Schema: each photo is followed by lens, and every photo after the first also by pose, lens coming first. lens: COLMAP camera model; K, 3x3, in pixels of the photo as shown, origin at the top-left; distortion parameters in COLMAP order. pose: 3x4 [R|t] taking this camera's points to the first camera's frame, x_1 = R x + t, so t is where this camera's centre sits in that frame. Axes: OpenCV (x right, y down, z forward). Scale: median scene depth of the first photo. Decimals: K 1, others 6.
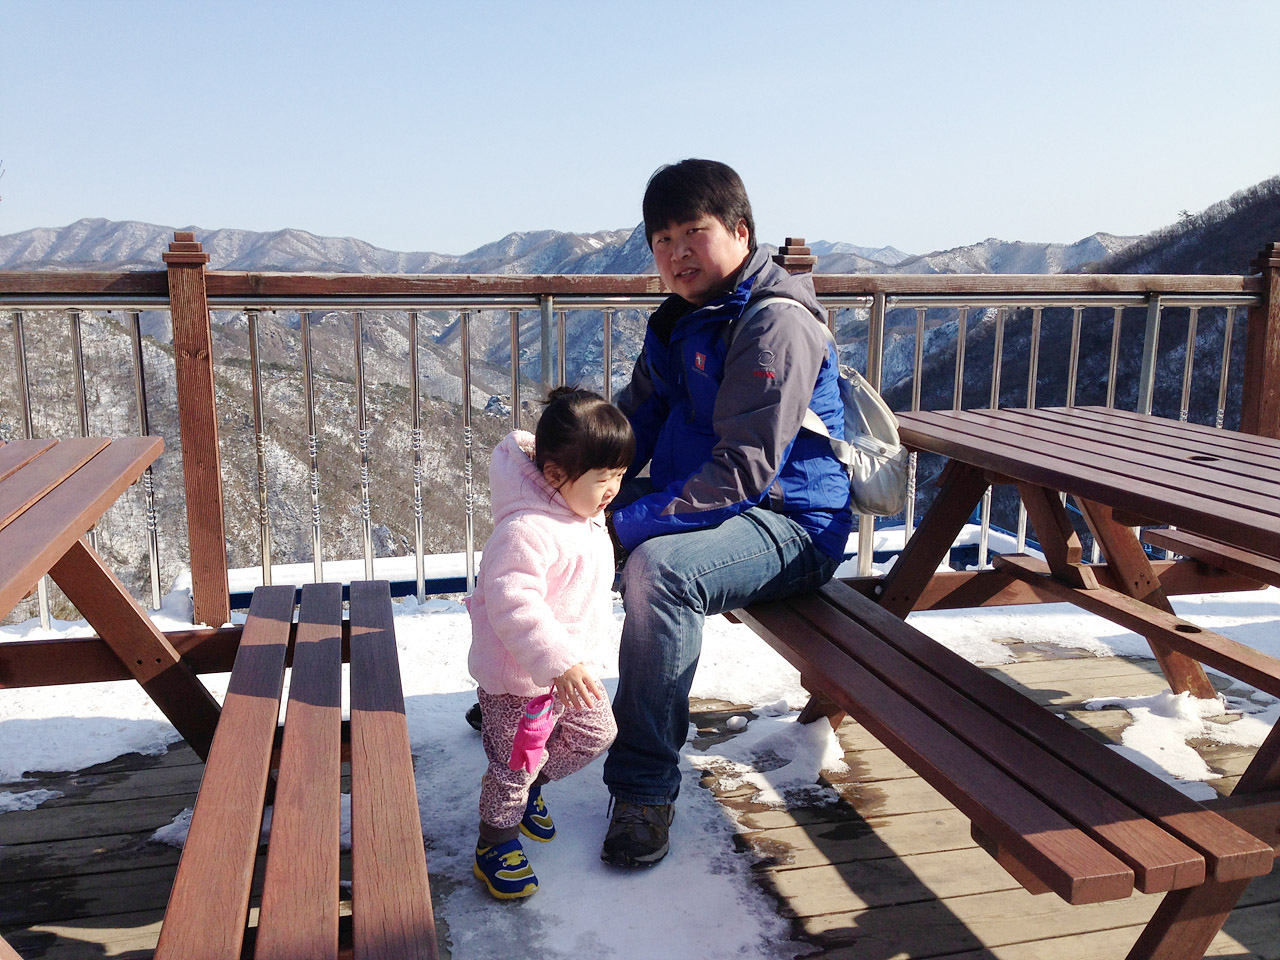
lens RADIAL K [[1181.2, 0, 640.0], [0, 1181.2, 504.1], [0, 0, 1]] dist [0.107945, -0.100410]
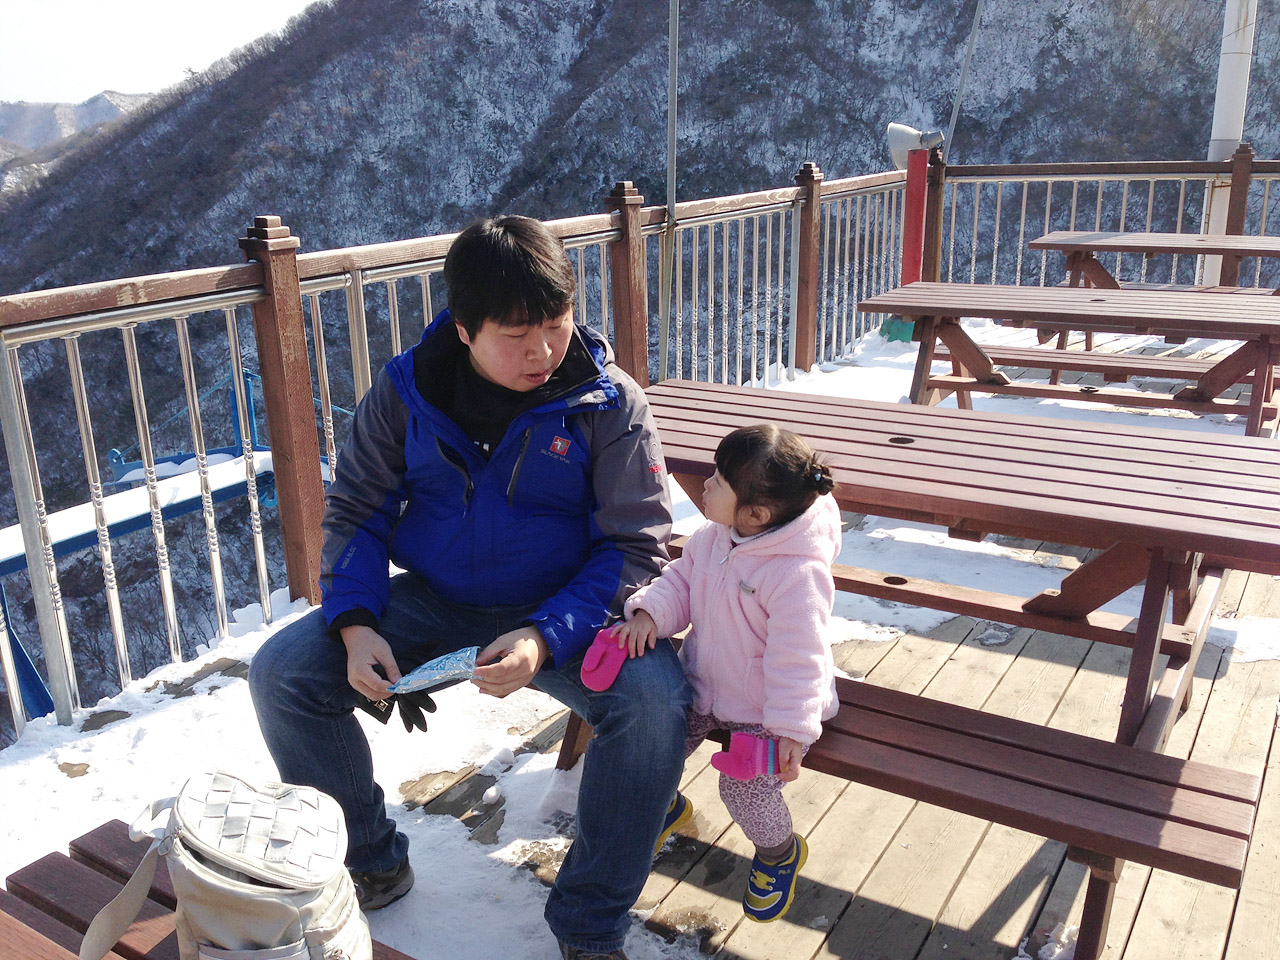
lens RADIAL K [[1179.9, 0, 636.2], [0, 1179.9, 493.8], [0, 0, 1]] dist [0.142538, -0.230452]
pose [[0.723090, -0.235197, 0.649480, -0.366100], [0.166546, 0.971871, 0.166524, -0.168709], [-0.670376, -0.012244, 0.741921, 0.237459]]
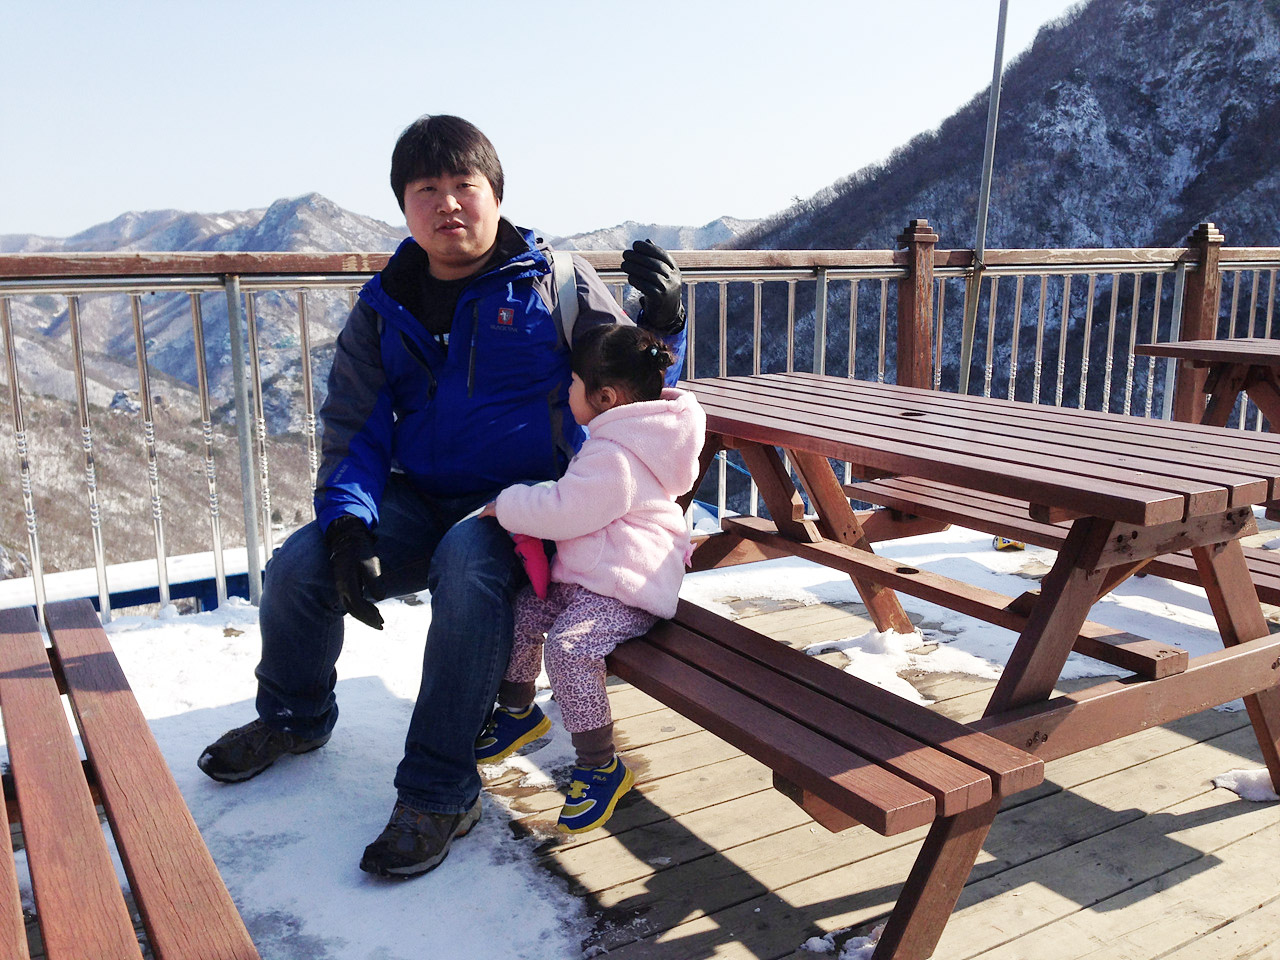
lens RADIAL K [[1176.3, 0, 643.7], [0, 1176.3, 504.3], [0, 0, 1]] dist [0.155879, -0.259740]
pose [[0.957619, -0.072390, 0.278795, -0.055348], [0.068247, 0.997366, 0.024551, 0.000263], [-0.279838, -0.004484, 0.960037, 0.024338]]
